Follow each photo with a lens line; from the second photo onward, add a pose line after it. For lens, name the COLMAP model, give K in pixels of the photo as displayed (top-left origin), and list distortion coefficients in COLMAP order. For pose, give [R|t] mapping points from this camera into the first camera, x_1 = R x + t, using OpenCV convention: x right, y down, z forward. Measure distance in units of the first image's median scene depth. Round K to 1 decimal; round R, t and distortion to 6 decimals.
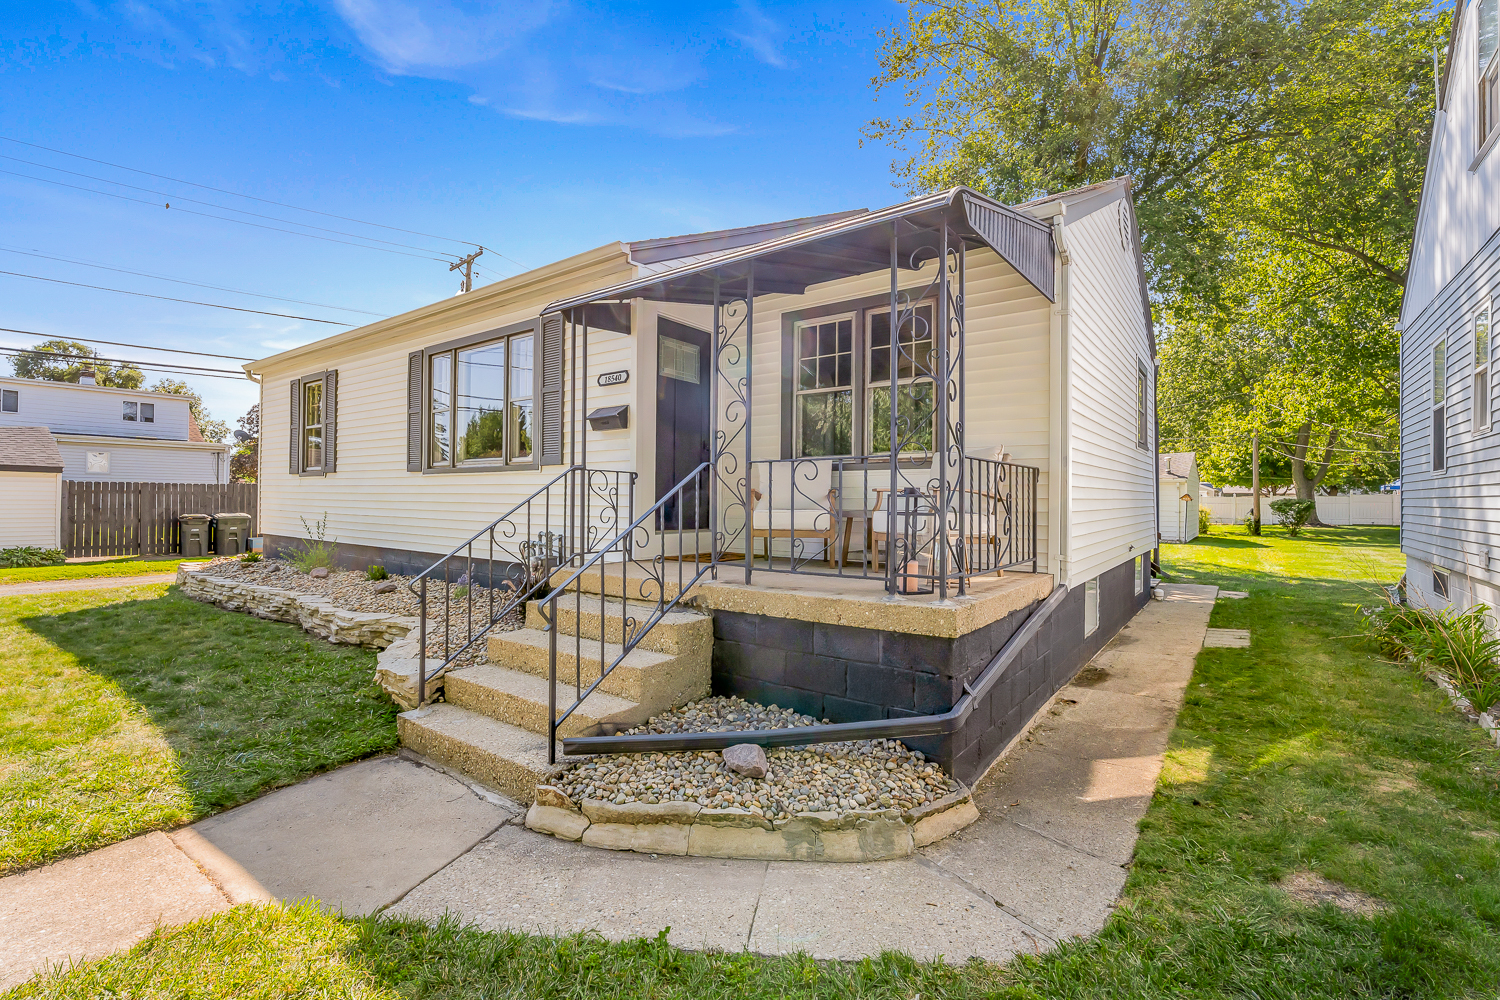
lens RADIAL K [[668.8, 0, 751.6], [0, 668.8, 491.7], [0, 0, 1]] dist [0.004199, -0.000207]
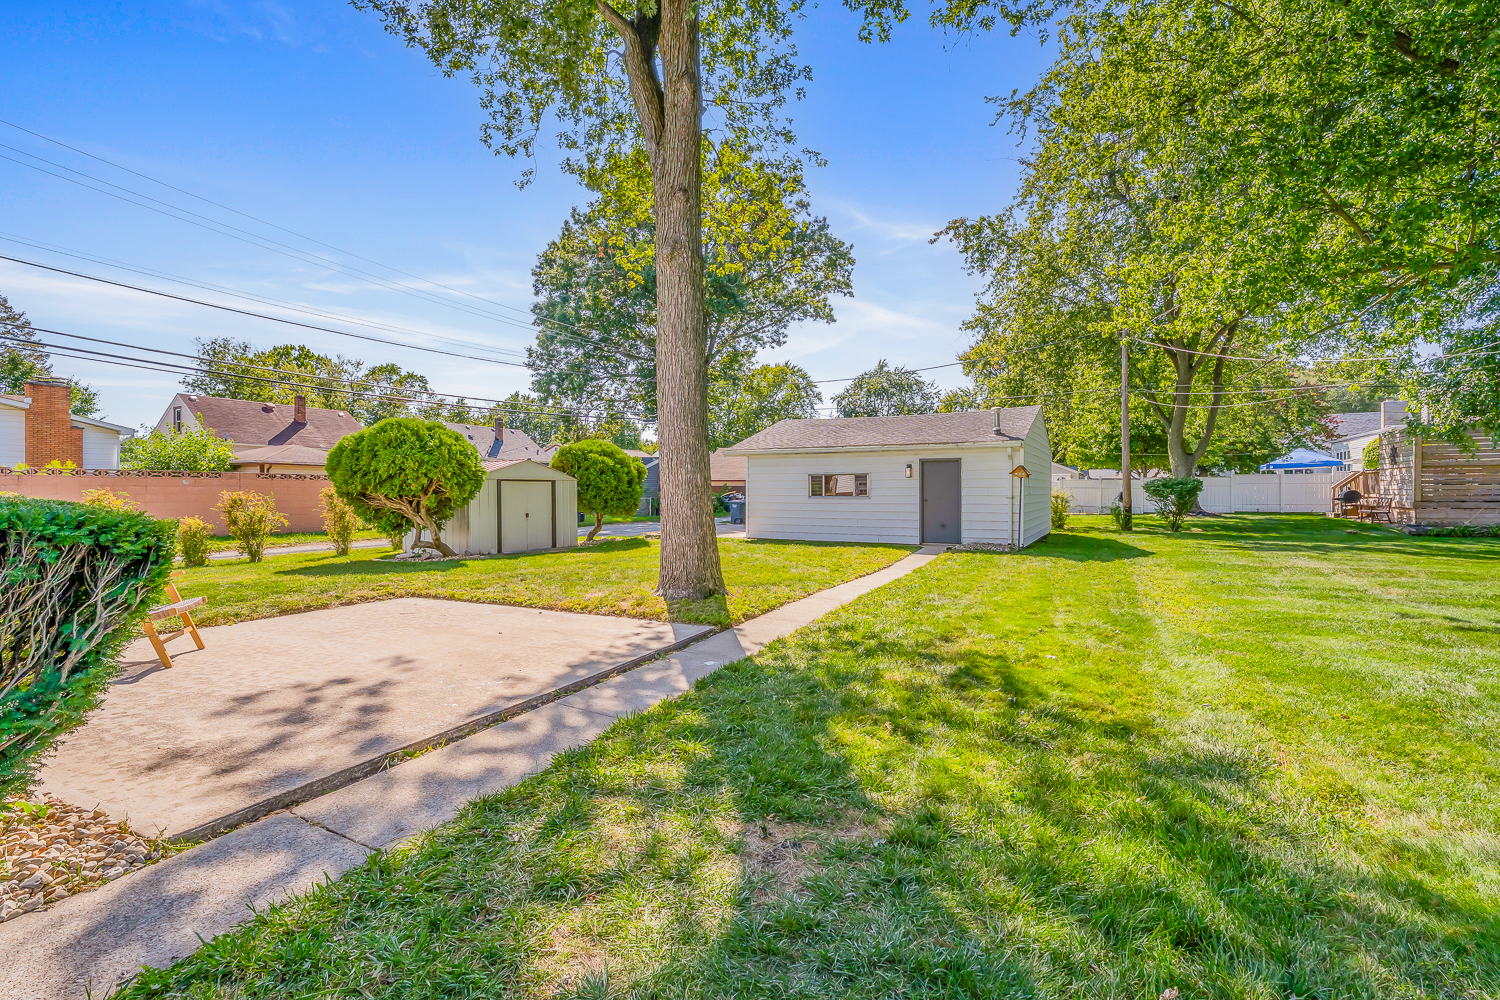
lens RADIAL K [[668.8, 0, 751.6], [0, 668.8, 491.7], [0, 0, 1]] dist [0.004199, -0.000207]
pose [[0.990400, -0.006700, 0.138069, 0.249610], [0.005265, 0.999928, 0.010753, 0.014213], [-0.138131, -0.009923, 0.990364, 0.335973]]
